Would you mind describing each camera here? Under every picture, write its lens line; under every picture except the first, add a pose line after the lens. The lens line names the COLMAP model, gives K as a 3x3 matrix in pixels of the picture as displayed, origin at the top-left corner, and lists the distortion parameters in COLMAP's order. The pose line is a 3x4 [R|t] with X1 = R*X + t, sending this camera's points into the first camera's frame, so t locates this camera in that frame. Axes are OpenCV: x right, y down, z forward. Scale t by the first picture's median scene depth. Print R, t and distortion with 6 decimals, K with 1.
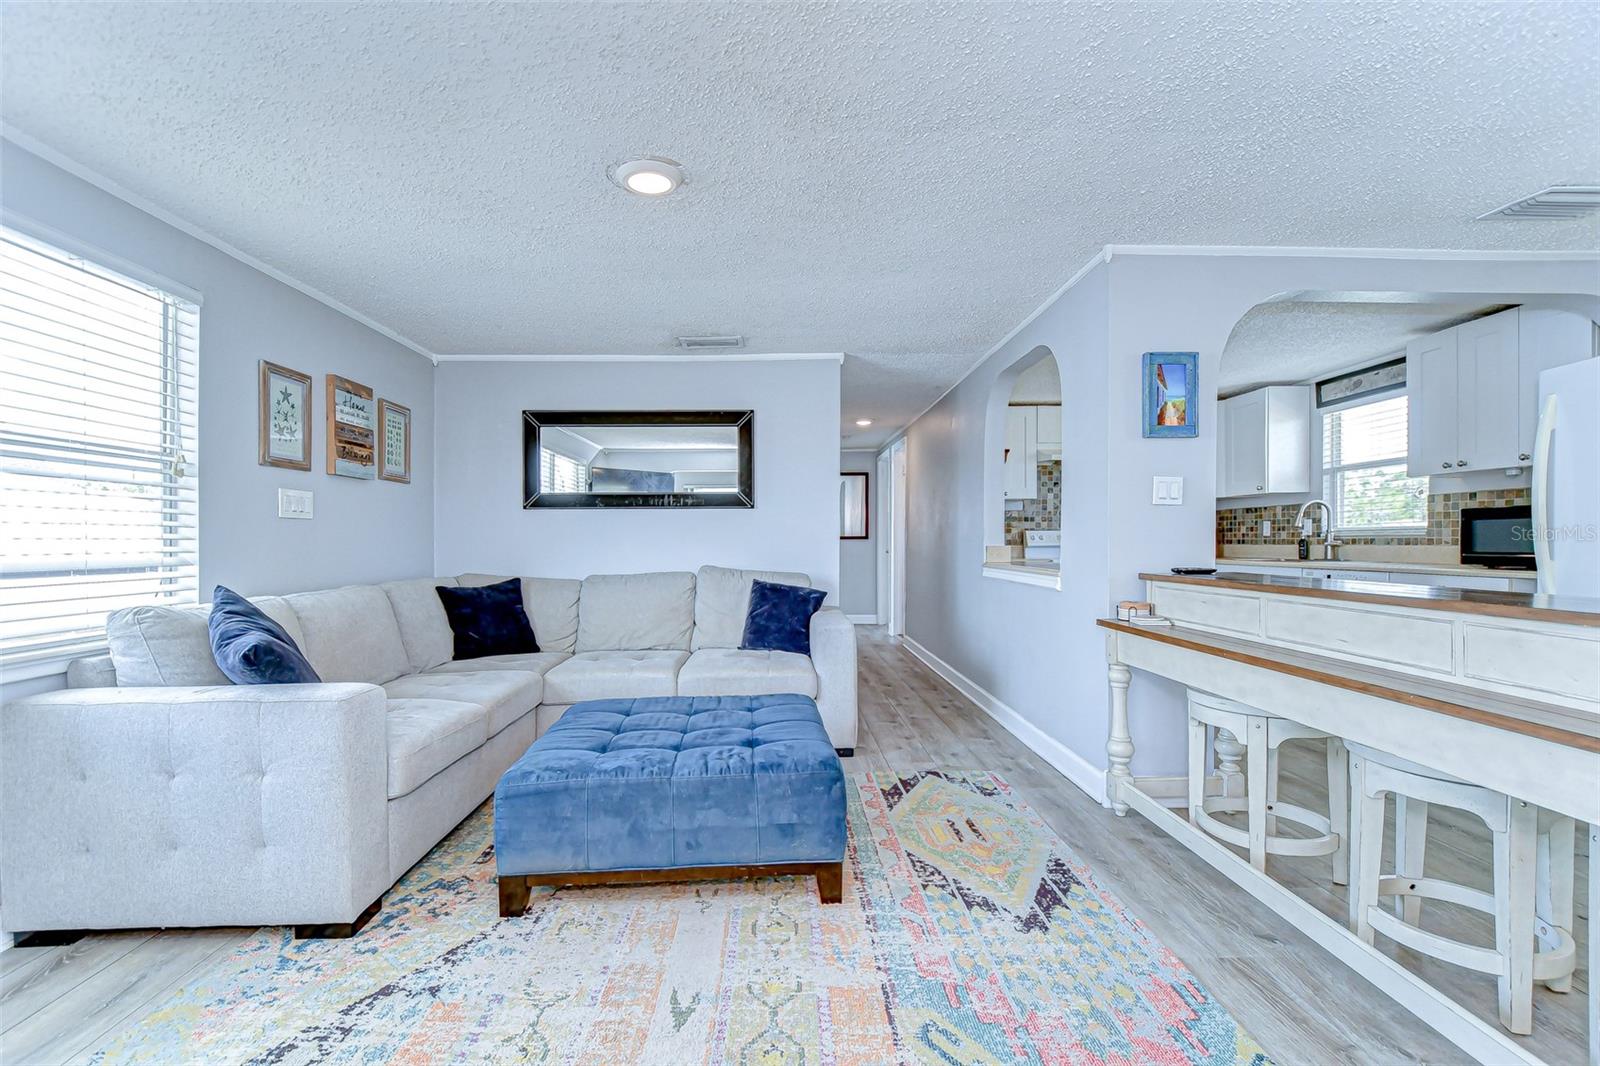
lens RADIAL K [[703.3, 0, 792.3], [0, 703.3, 550.3], [0, 0, 1]] dist [0.004418, -0.005414]
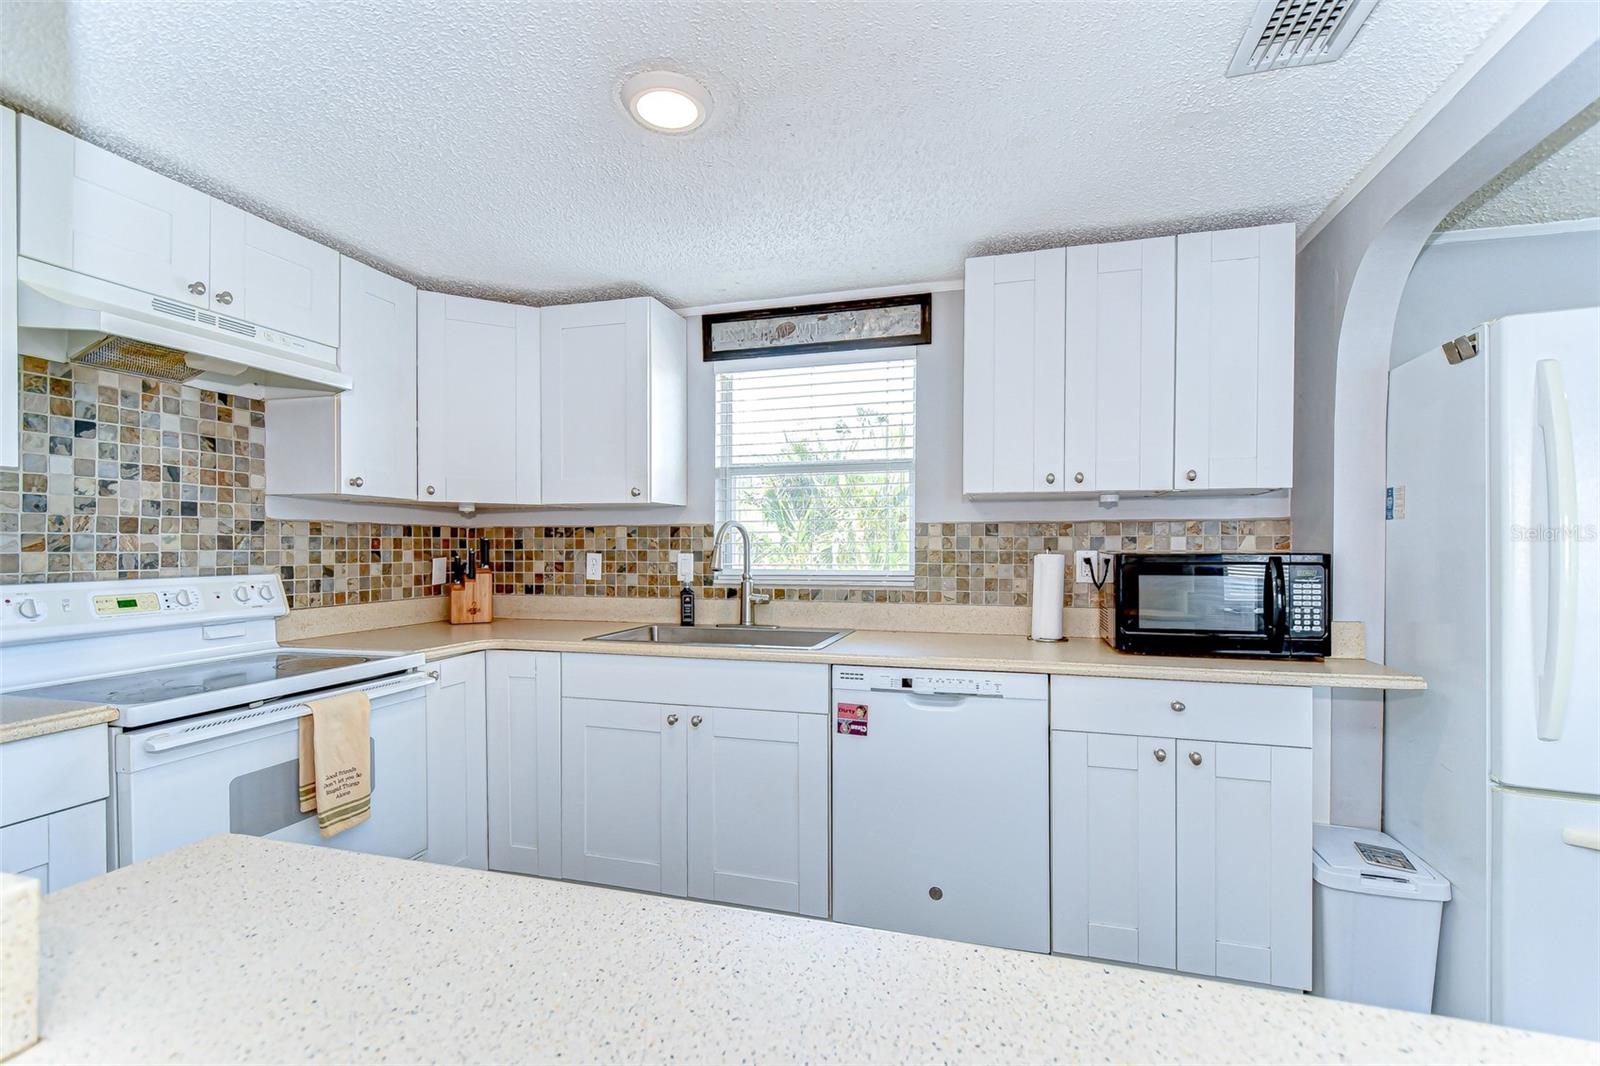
lens RADIAL K [[703.3, 0, 788.2], [0, 703.3, 555.4], [0, 0, 1]] dist [0.004418, -0.005414]
pose [[0.317617, -0.009150, 0.948175, 0.320465], [0.010215, 0.999928, 0.006228, -0.065845], [-0.948164, 0.007707, 0.317688, 1.081556]]
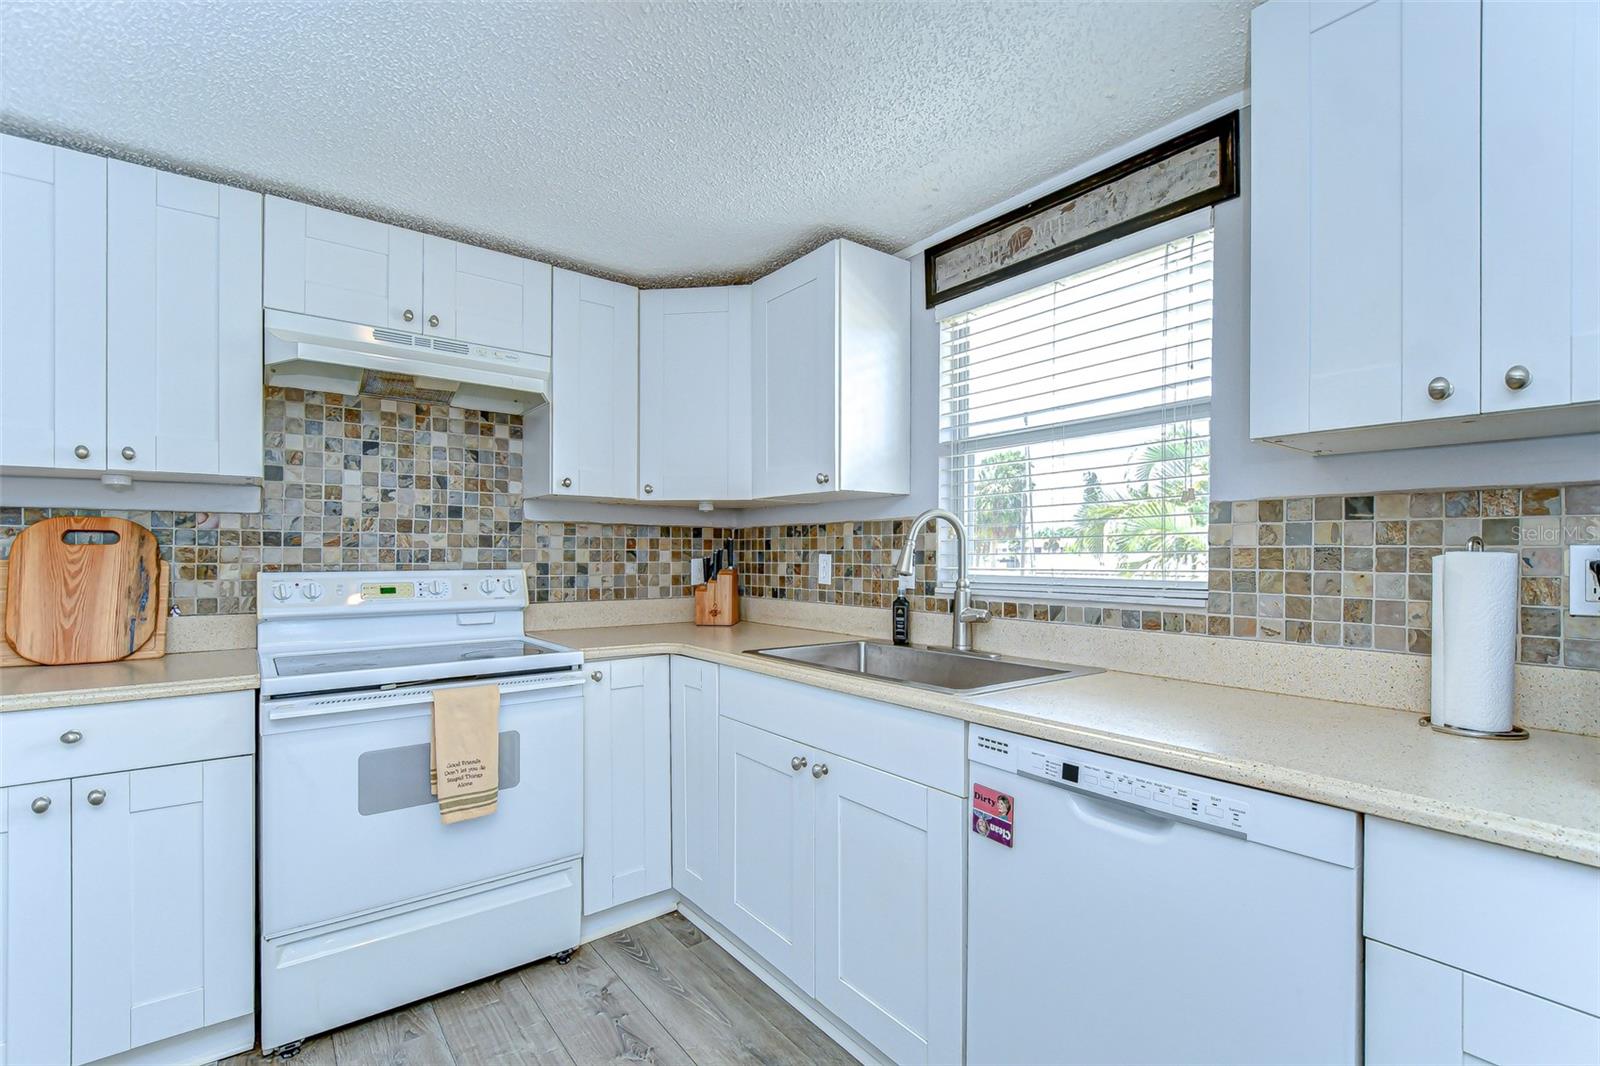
lens RADIAL K [[703.3, 0, 807.9], [0, 703.3, 561.8], [0, 0, 1]] dist [0.004418, -0.005414]
pose [[0.805080, 0.000384, 0.593167, 0.600003], [0.001135, 0.999997, -0.002187, -0.055387], [-0.593166, 0.002434, 0.805077, 0.980455]]
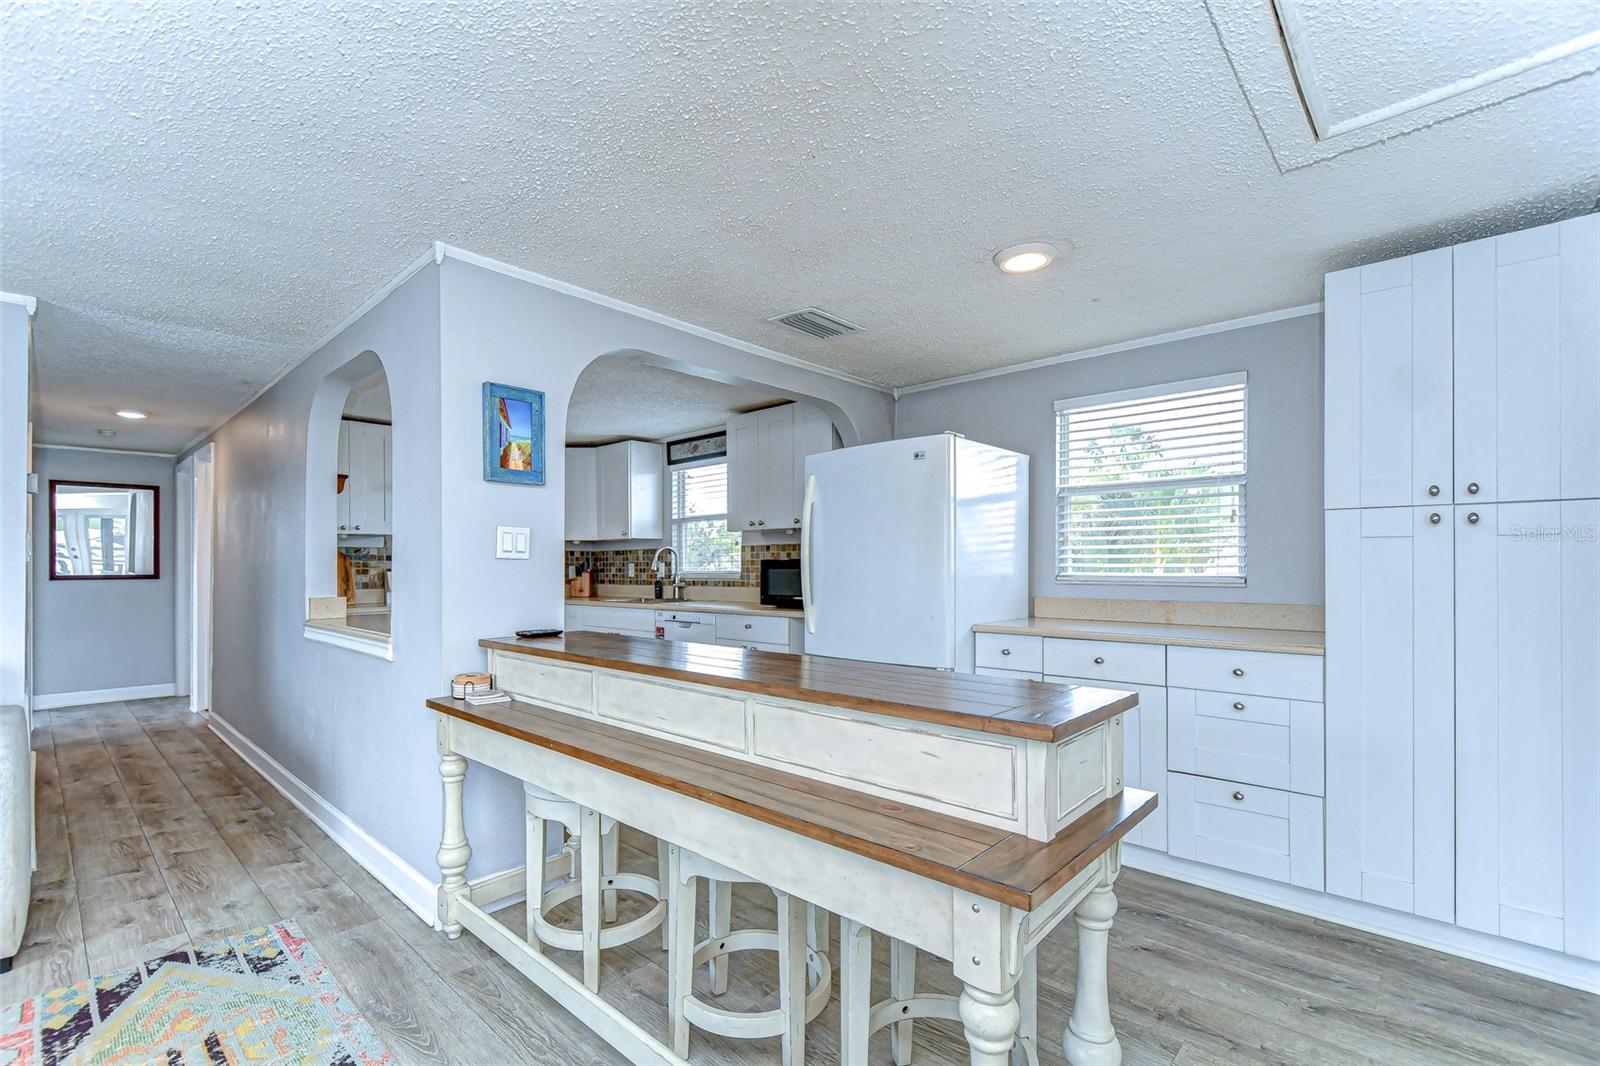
lens RADIAL K [[703.3, 0, 794.2], [0, 703.3, 559.9], [0, 0, 1]] dist [0.004418, -0.005414]
pose [[0.697814, 0.008992, 0.716223, 0.117911], [0.010010, 0.999701, -0.022304, -0.031758], [-0.716209, 0.022733, 0.697515, 0.106220]]
